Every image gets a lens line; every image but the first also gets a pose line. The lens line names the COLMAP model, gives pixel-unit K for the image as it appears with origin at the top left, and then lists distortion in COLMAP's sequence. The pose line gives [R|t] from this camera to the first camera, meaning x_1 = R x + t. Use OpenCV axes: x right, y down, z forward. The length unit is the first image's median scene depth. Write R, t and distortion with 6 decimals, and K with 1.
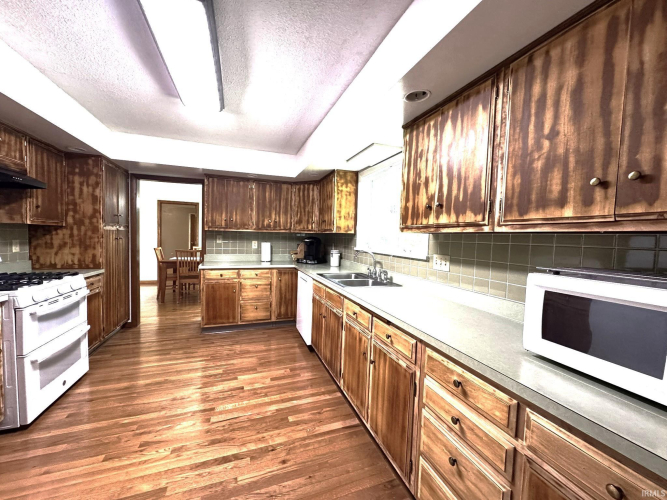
lens RADIAL K [[265.1, 0, 333.1], [0, 265.1, 249.4], [0, 0, 1]] dist [-0.002571, 0.000360]
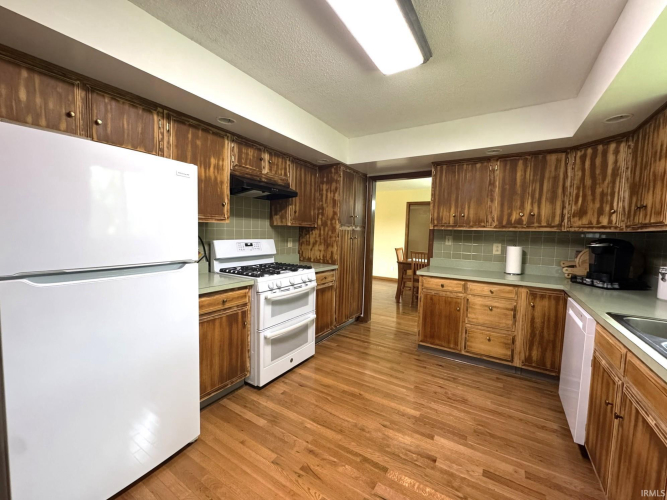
lens RADIAL K [[271.8, 0, 333.5], [0, 271.8, 250.0], [0, 0, 1]] dist [-0.002638, -0.000280]
pose [[0.614837, 0.042705, -0.787497, 0.020071], [-0.048331, 0.998696, 0.016423, -0.009815], [0.787172, 0.027963, 0.616100, 0.341952]]
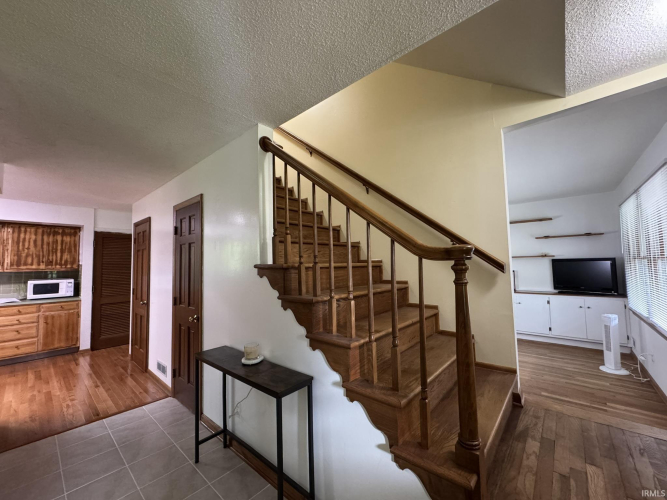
lens RADIAL K [[265.1, 0, 333.1], [0, 265.1, 249.4], [0, 0, 1]] dist [-0.002571, 0.000360]
pose [[-0.484334, 0.030451, 0.874353, -2.189007], [0.046906, 0.998861, -0.008804, -0.062823], [-0.873625, 0.036748, -0.485211, -0.508232]]
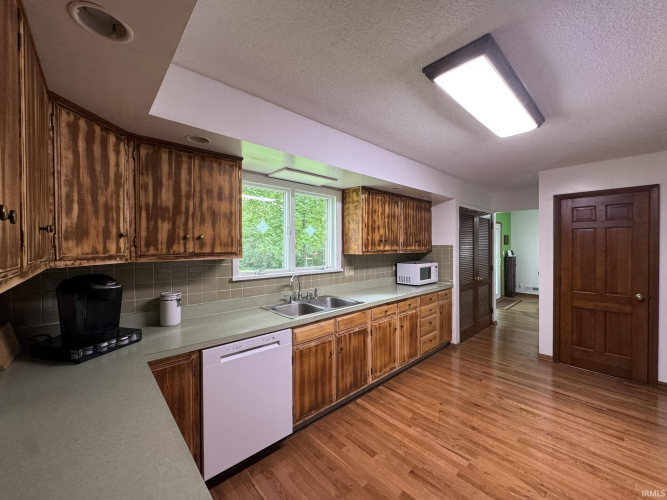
lens RADIAL K [[265.1, 0, 333.1], [0, 265.1, 249.4], [0, 0, 1]] dist [-0.002571, 0.000360]
pose [[-0.377156, -0.043176, 0.925143, -0.889116], [0.034195, 0.997583, 0.060497, -0.154071], [-0.925518, 0.054452, -0.374768, 1.393689]]
